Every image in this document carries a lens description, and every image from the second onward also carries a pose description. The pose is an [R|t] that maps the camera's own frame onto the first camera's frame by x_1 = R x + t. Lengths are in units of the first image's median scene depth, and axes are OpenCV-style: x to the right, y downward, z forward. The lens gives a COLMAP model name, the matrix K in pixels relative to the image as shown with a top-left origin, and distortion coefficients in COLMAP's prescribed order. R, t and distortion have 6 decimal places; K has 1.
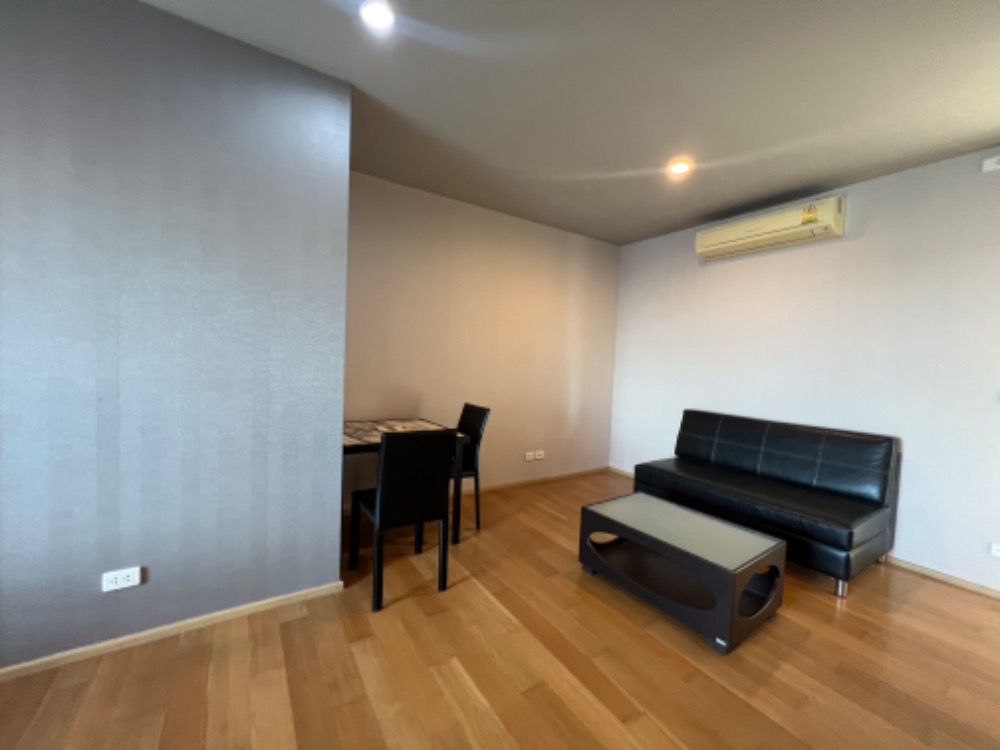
lens RADIAL K [[400.2, 0, 500.0], [0, 400.2, 375.0], [0, 0, 1]] dist [-0.001340, 0.000255]
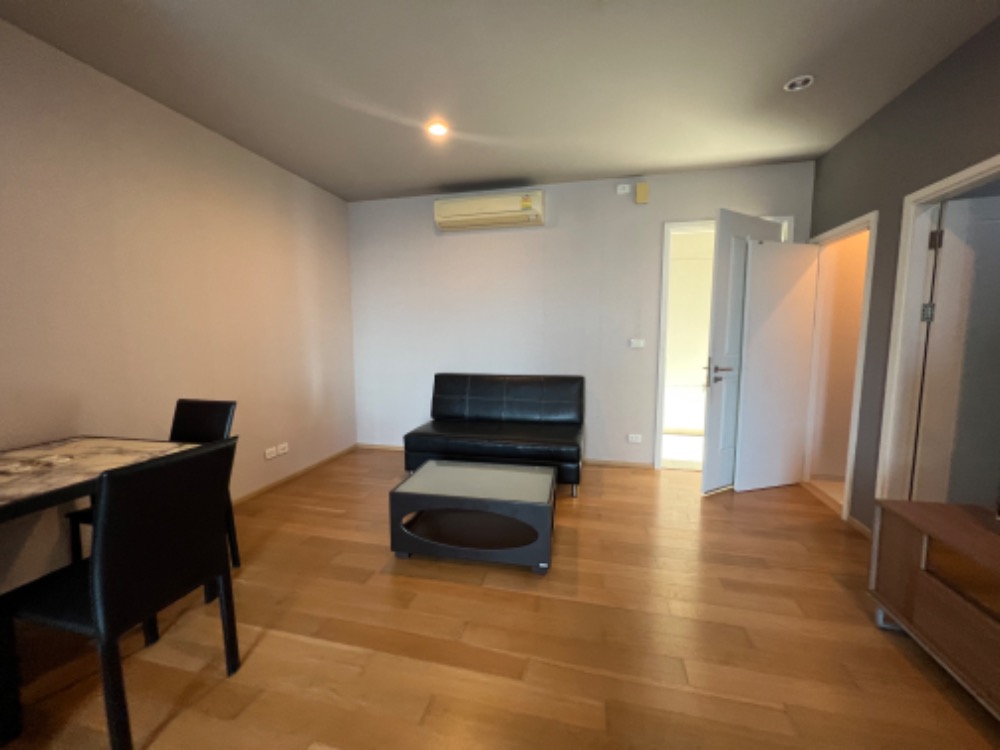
lens RADIAL K [[400.2, 0, 500.0], [0, 400.2, 375.0], [0, 0, 1]] dist [-0.001340, 0.000255]
pose [[0.726688, -0.113173, 0.677581, -0.174704], [0.060333, 0.993039, 0.101157, -0.008585], [-0.684313, -0.032629, 0.728458, 0.160005]]
